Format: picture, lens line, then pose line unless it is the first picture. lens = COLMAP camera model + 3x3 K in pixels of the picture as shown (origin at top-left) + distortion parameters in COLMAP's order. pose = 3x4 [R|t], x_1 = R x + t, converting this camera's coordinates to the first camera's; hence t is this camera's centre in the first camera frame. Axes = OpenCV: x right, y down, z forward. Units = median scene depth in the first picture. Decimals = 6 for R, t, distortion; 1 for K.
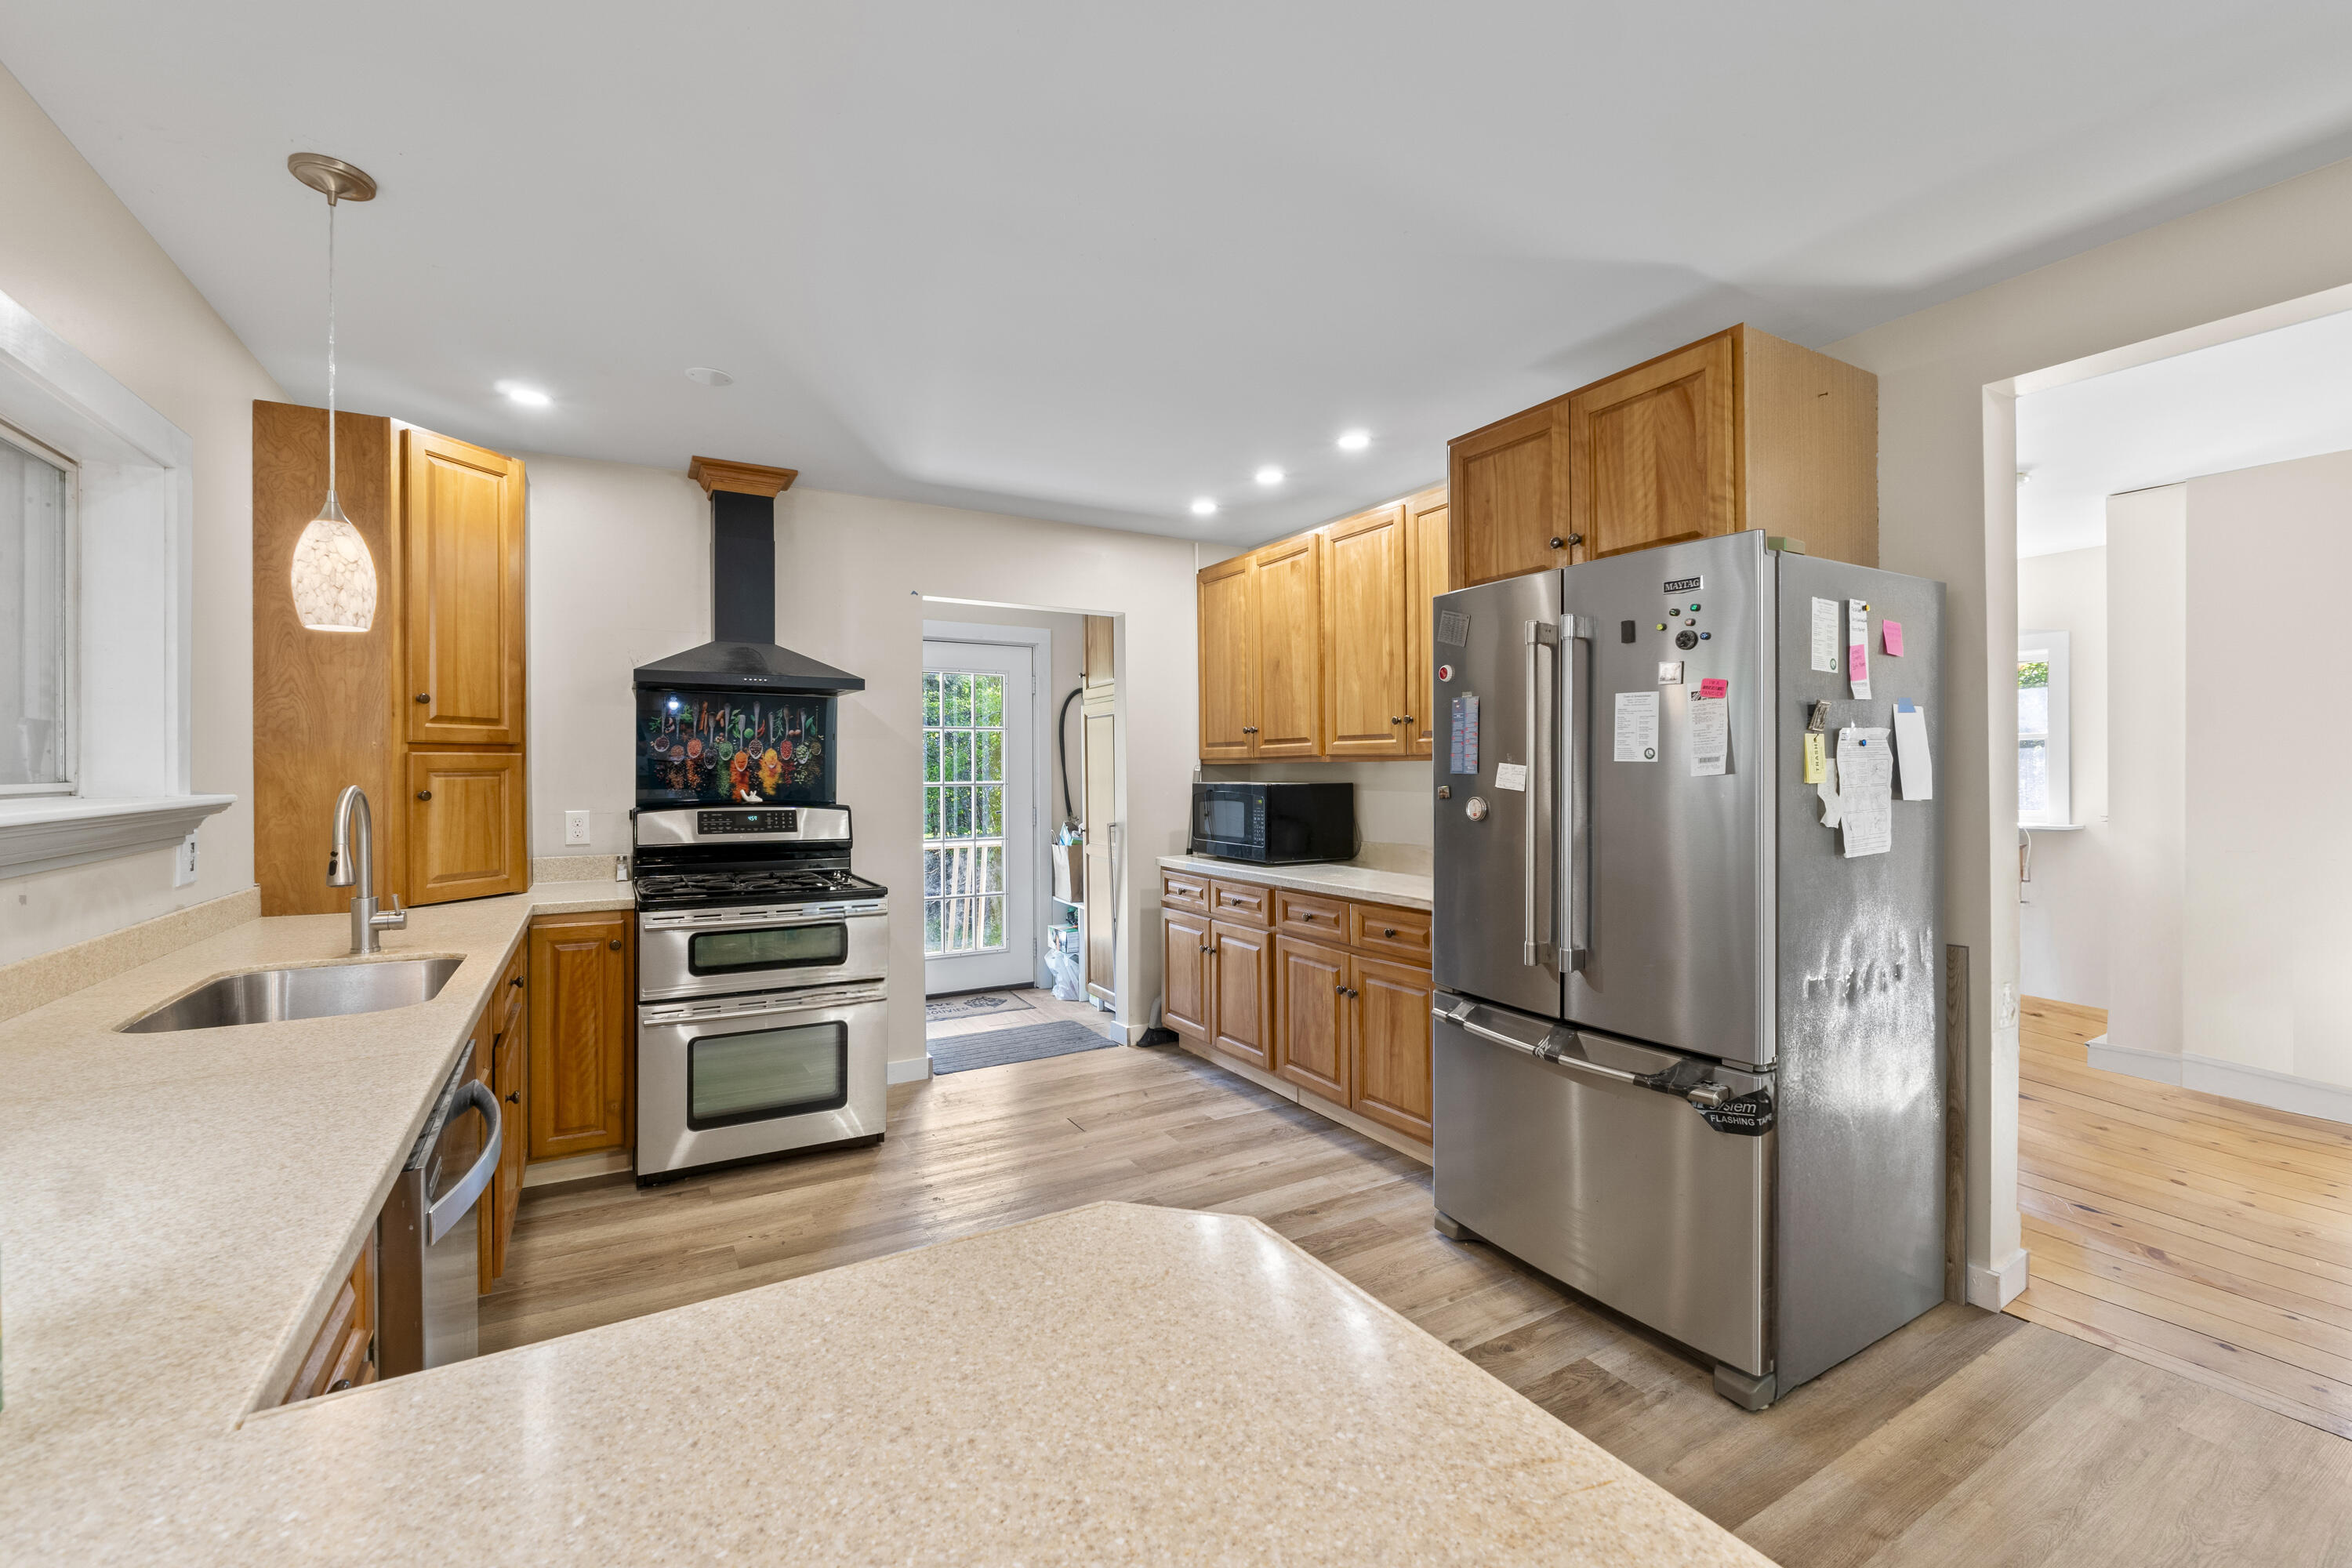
lens RADIAL K [[995.4, 0, 1179.4], [0, 995.4, 771.3], [0, 0, 1]] dist [-0.002659, -0.000014]
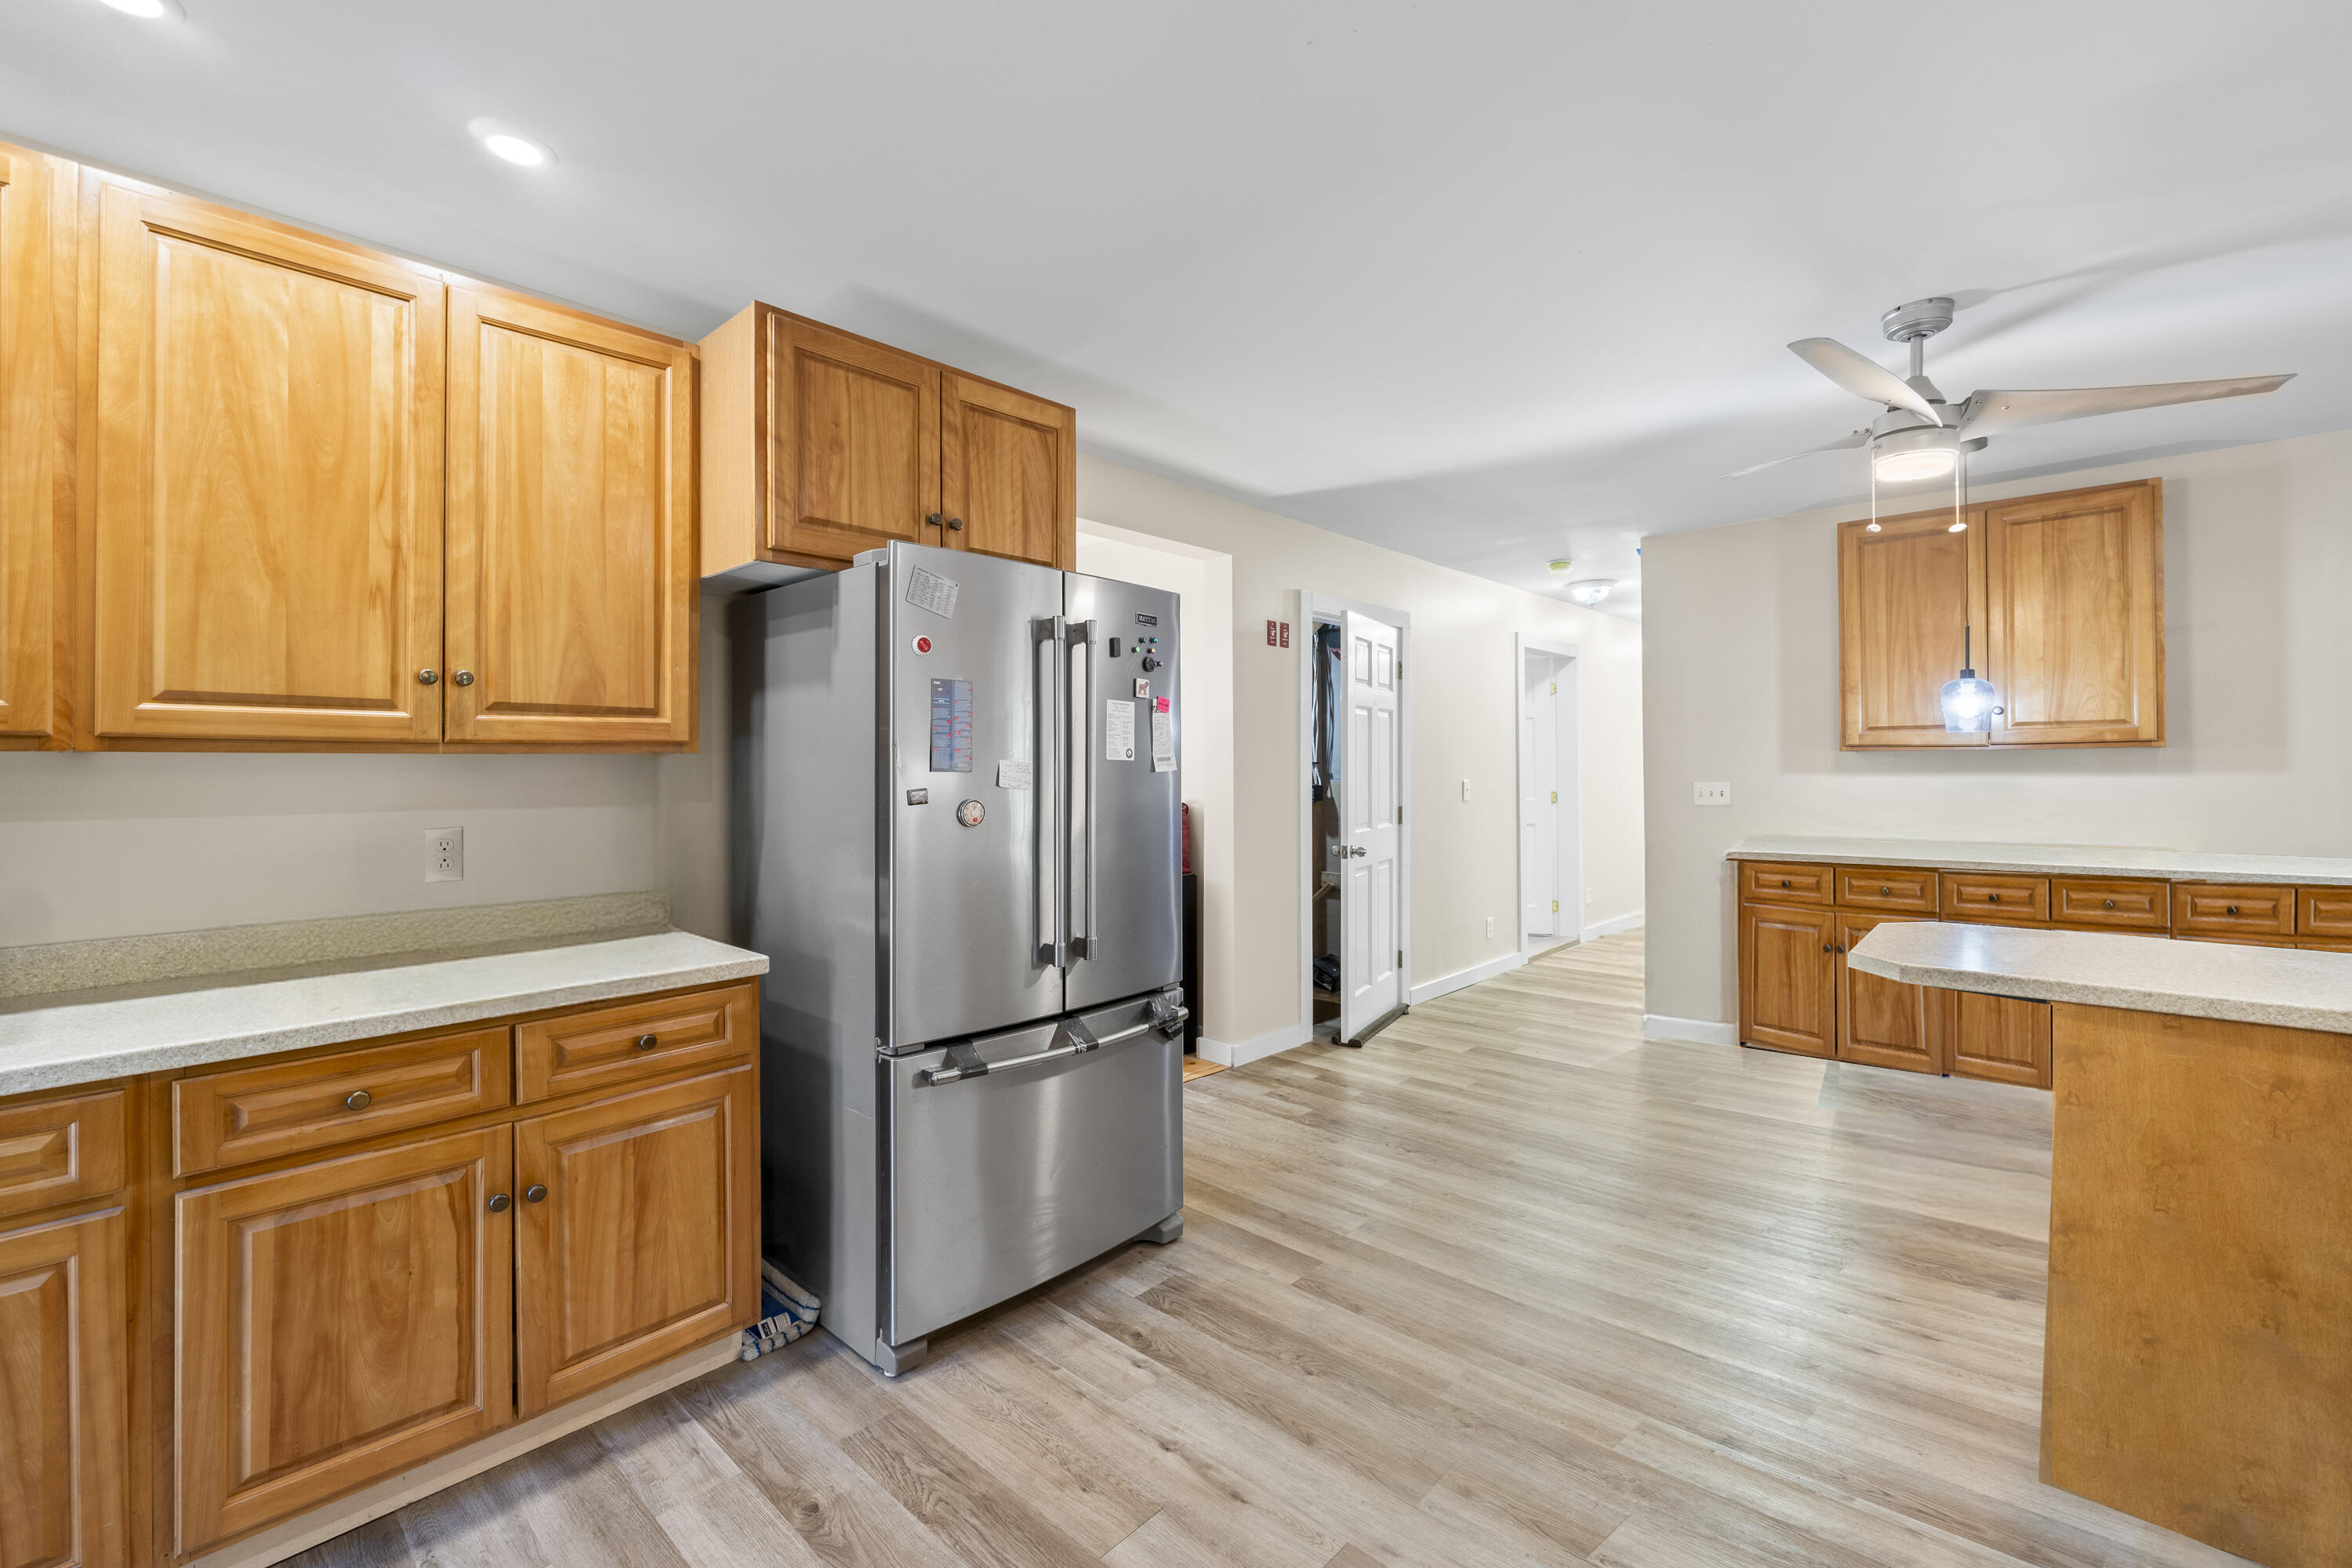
lens RADIAL K [[995.4, 0, 1186.2], [0, 995.4, 753.3], [0, 0, 1]] dist [-0.002659, -0.000014]
pose [[-0.304512, 0.017475, 0.952348, -0.499347], [0.007352, 0.999845, -0.015996, 0.001474], [-0.952480, 0.002130, -0.304593, 0.947830]]
